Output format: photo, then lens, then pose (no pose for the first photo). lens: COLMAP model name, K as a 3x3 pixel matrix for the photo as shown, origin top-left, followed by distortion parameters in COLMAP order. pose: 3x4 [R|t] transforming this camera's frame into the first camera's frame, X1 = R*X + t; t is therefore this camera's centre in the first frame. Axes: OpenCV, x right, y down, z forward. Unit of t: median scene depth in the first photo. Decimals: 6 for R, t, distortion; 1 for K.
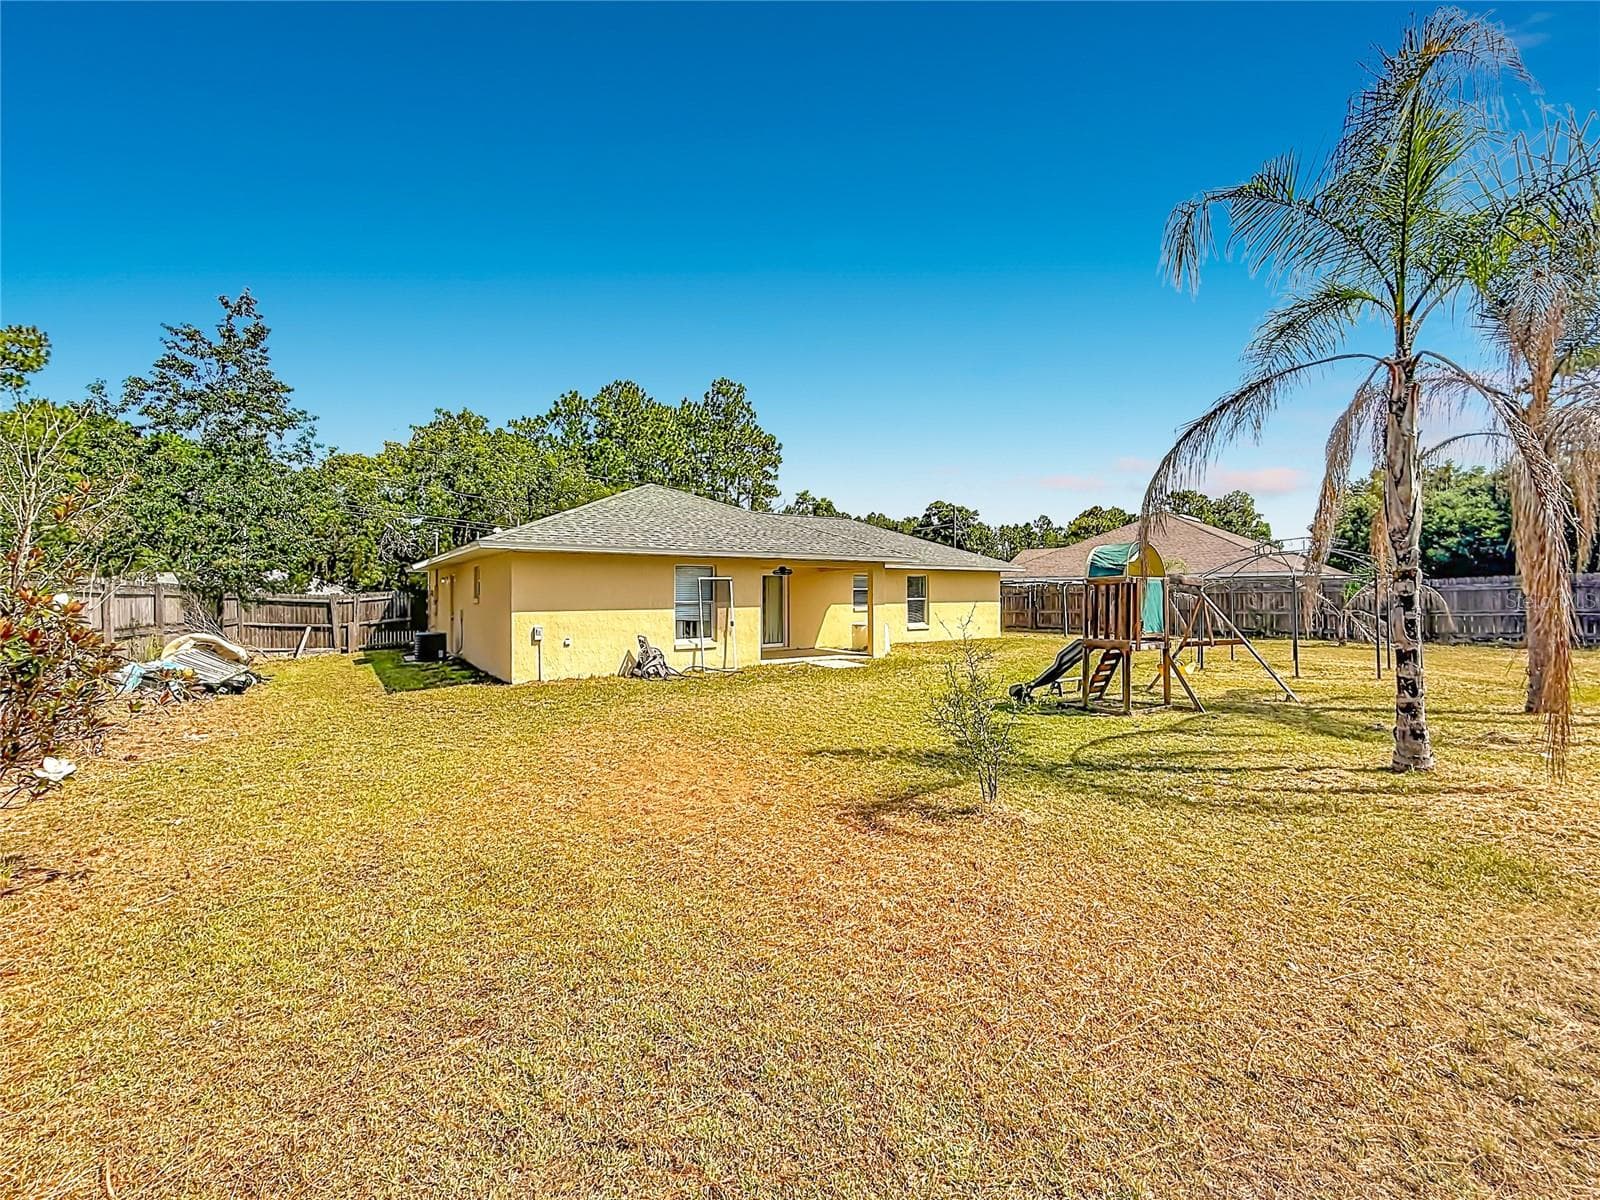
lens RADIAL K [[649.8, 0, 800.0], [0, 649.8, 600.0], [0, 0, 1]] dist [-0.031623, 0.000046]
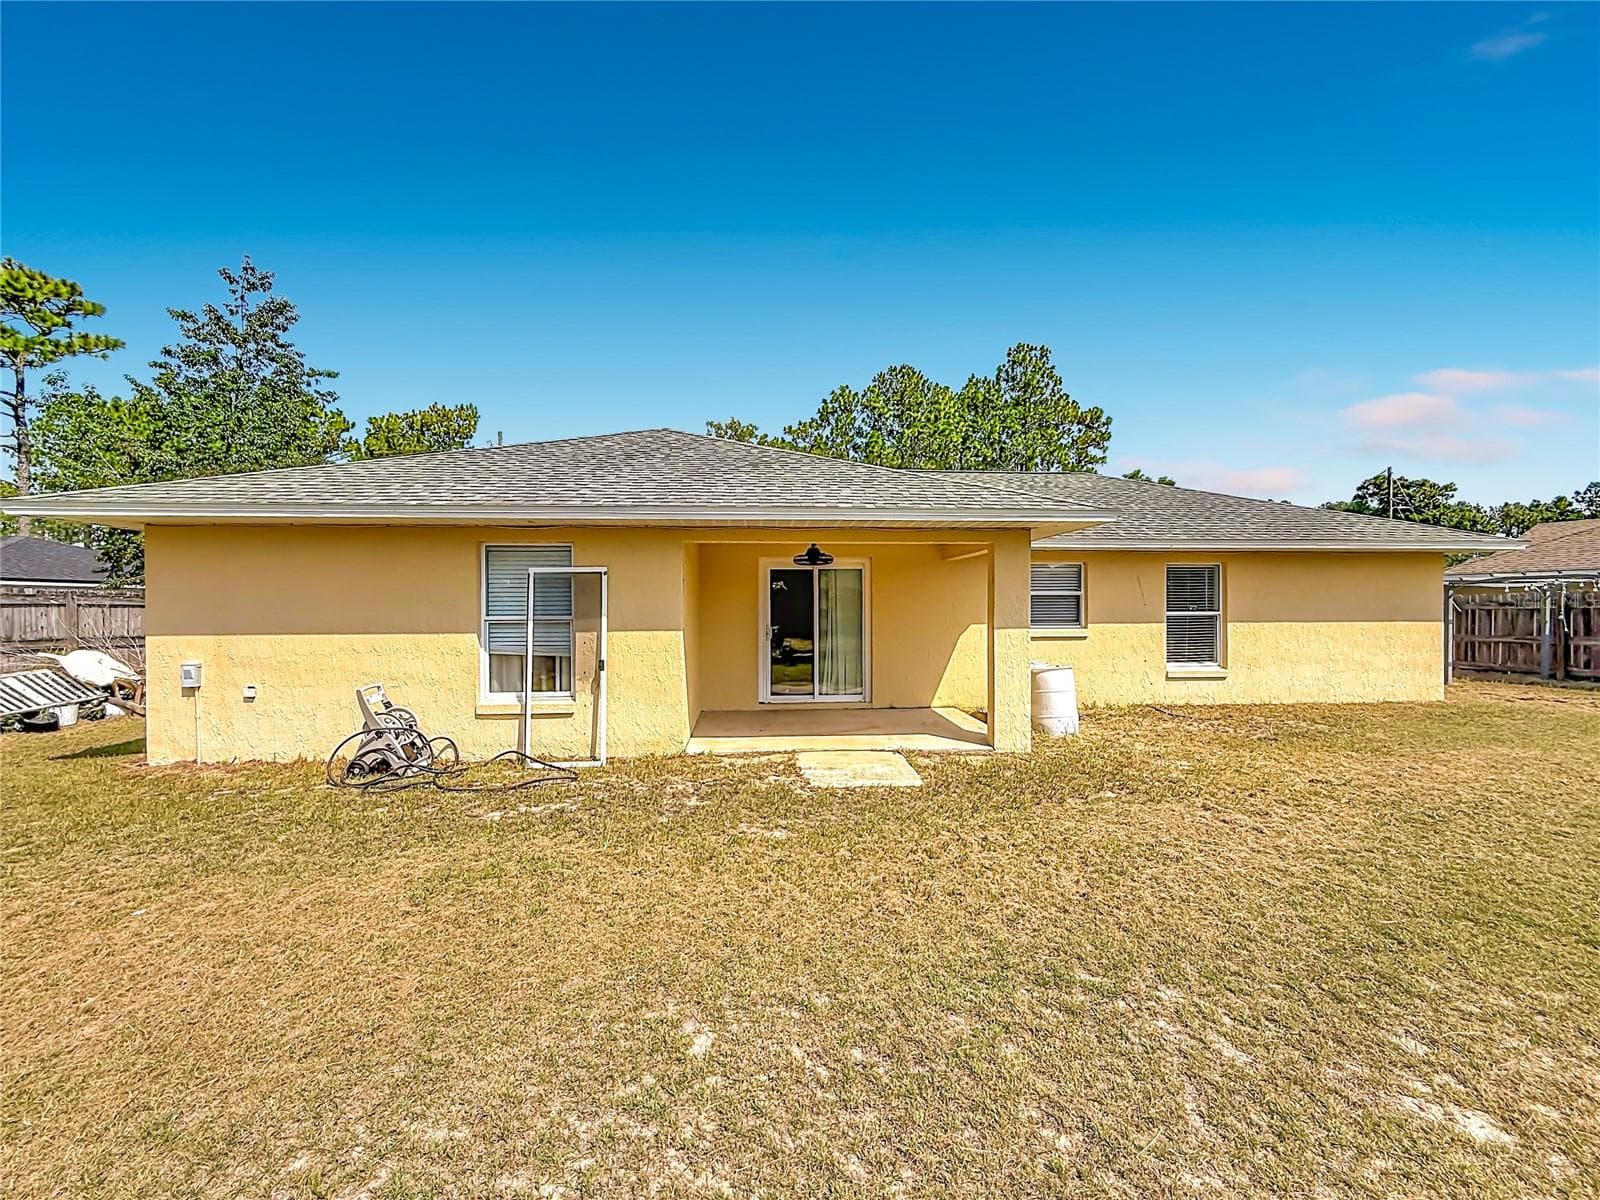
lens RADIAL K [[653.0, 0, 800.0], [0, 653.0, 600.0], [0, 0, 1]] dist [-0.006504, 0.000360]
pose [[0.862920, -0.005246, -0.505314, 0.125724], [-0.003723, 0.999853, -0.016737, -0.001681], [0.505327, 0.016324, 0.862773, 0.319041]]
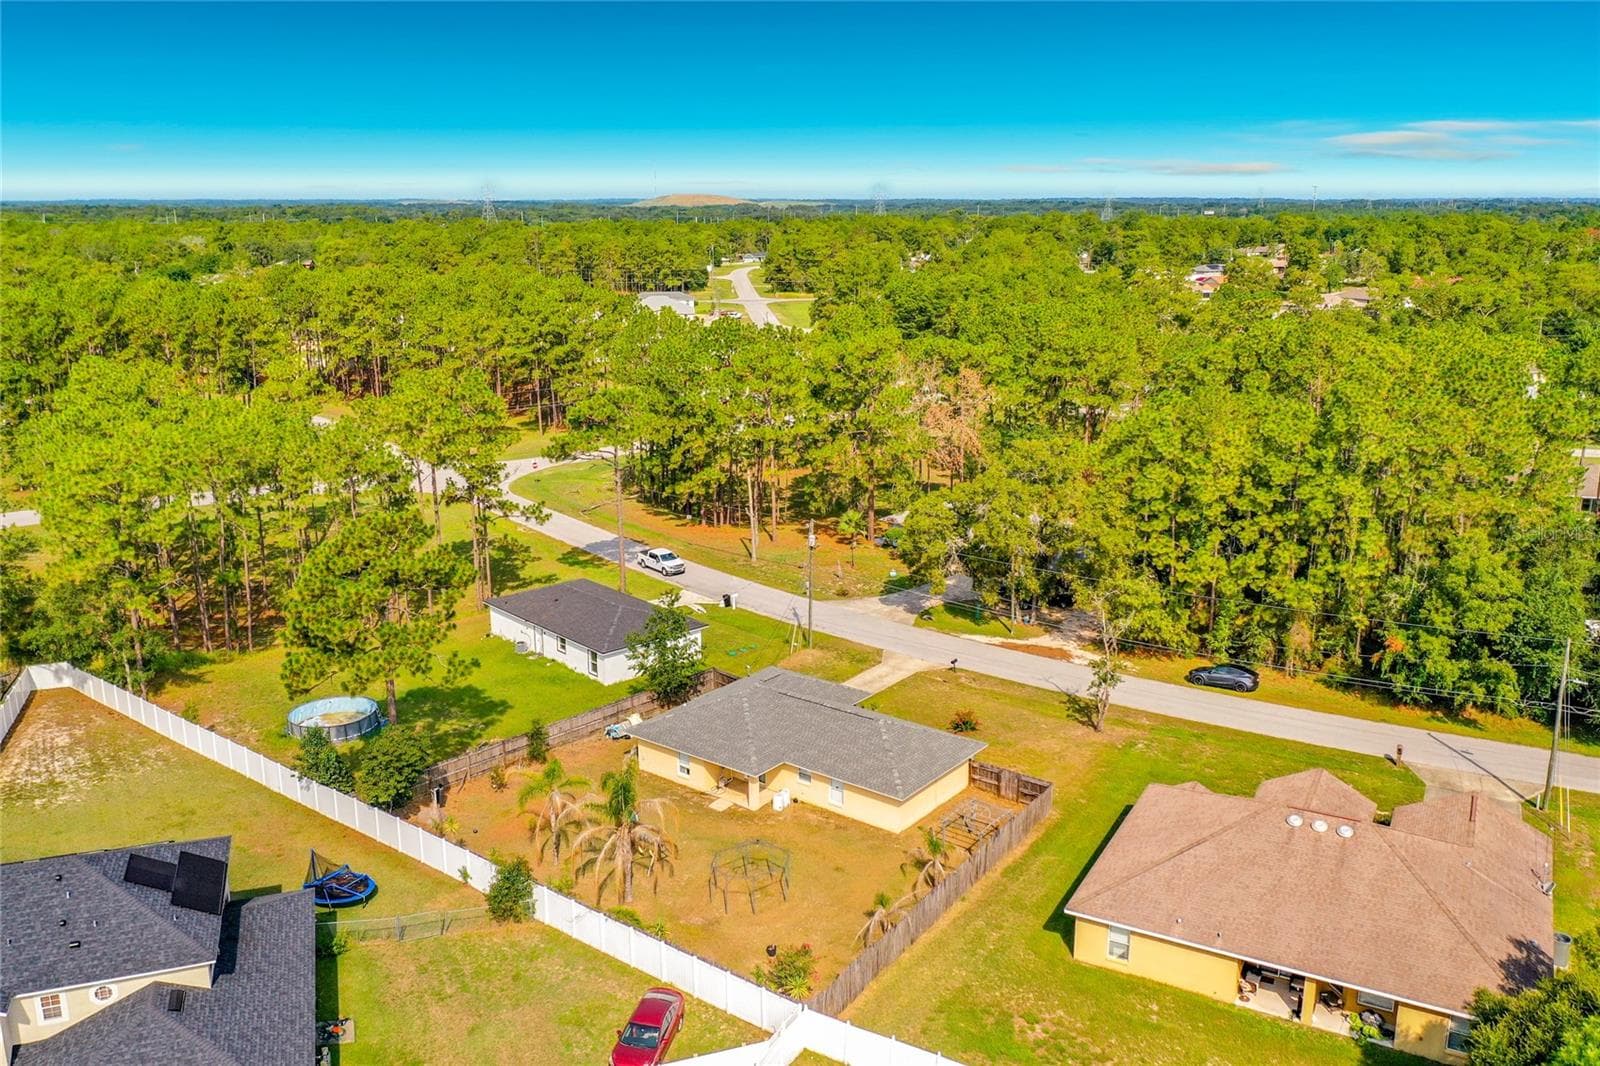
lens RADIAL K [[1281.2, 0, 800.0], [0, 1281.2, 533.0], [0, 0, 1]] dist [-0.006456, 0.000185]
pose [[0.300417, 0.237712, -0.923711, 2.263610], [-0.008978, 0.969108, 0.246474, -1.078635], [0.953766, -0.065752, 0.293271, -0.030193]]
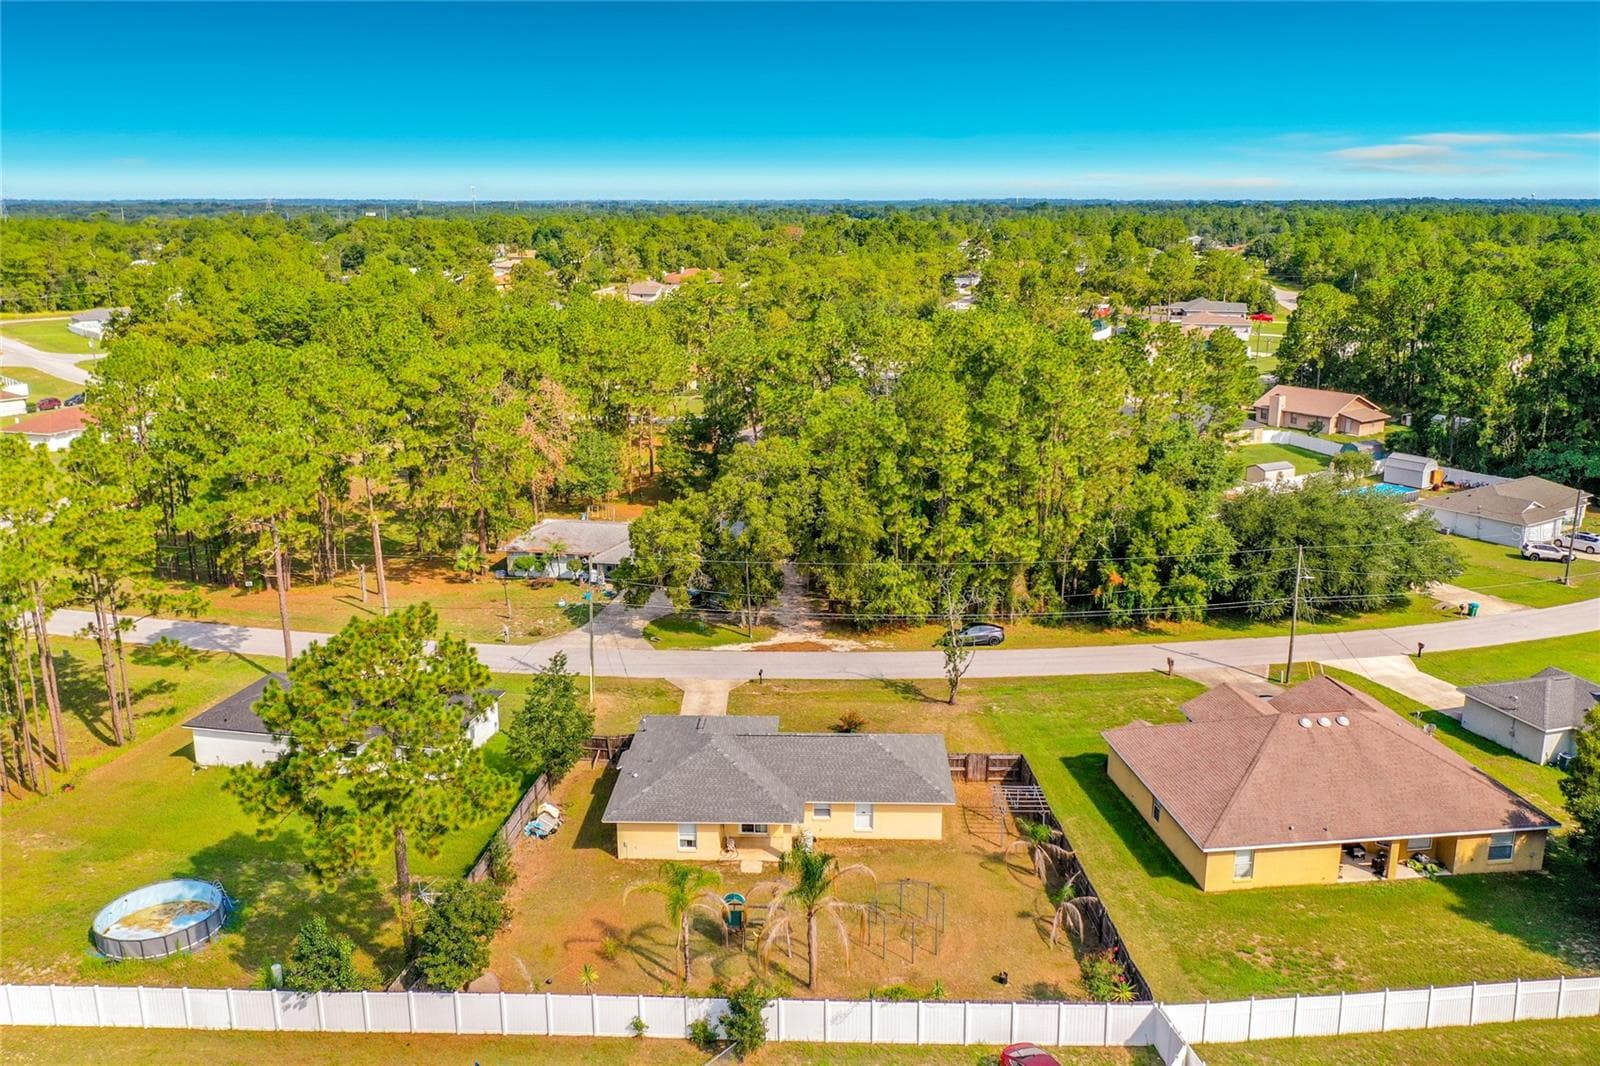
lens RADIAL K [[1291.9, 0, 800.0], [0, 1291.9, 533.0], [0, 0, 1]] dist [-0.010809, -0.000217]
pose [[0.803158, 0.147807, -0.577139, 1.338326], [-0.007084, 0.971036, 0.238827, -1.069151], [0.595723, -0.187727, 0.780943, -1.104594]]
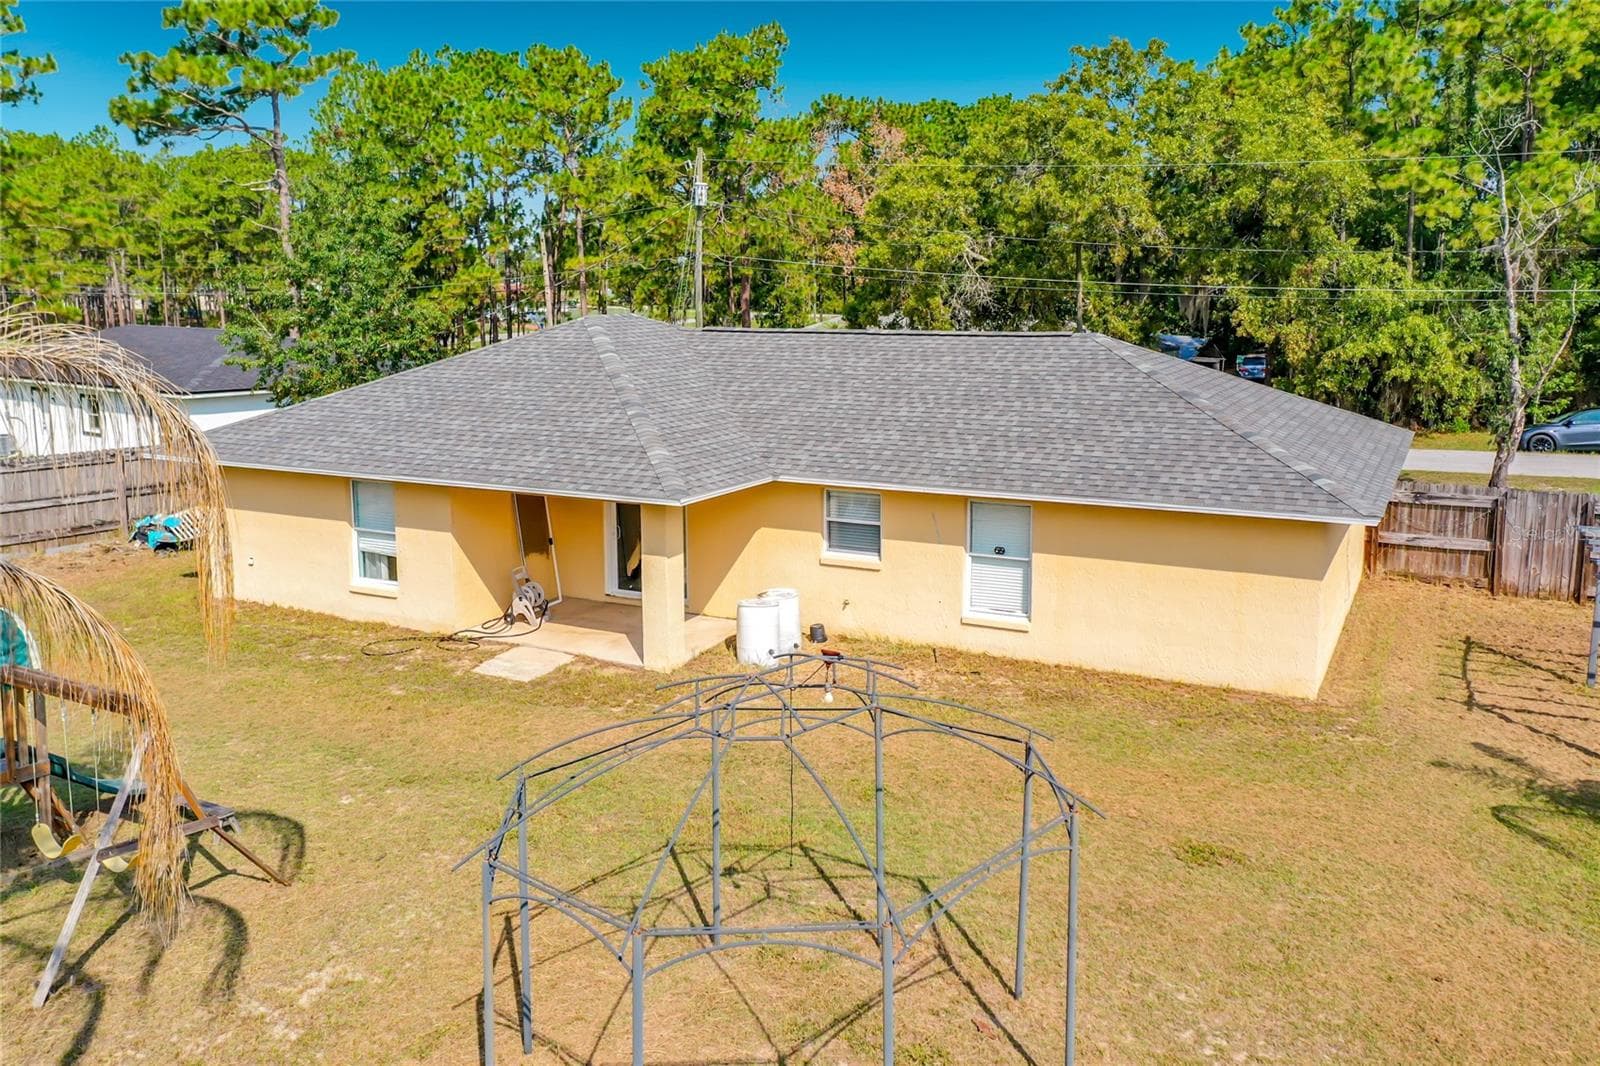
lens RADIAL K [[1277.2, 0, 802.4], [0, 1277.2, 466.9], [0, 0, 1]] dist [0.025746, -0.002349]
pose [[0.466329, 0.127214, -0.875416, 0.624010], [-0.004596, 0.989941, 0.141408, -0.129418], [0.884599, -0.061919, 0.462223, 0.360221]]
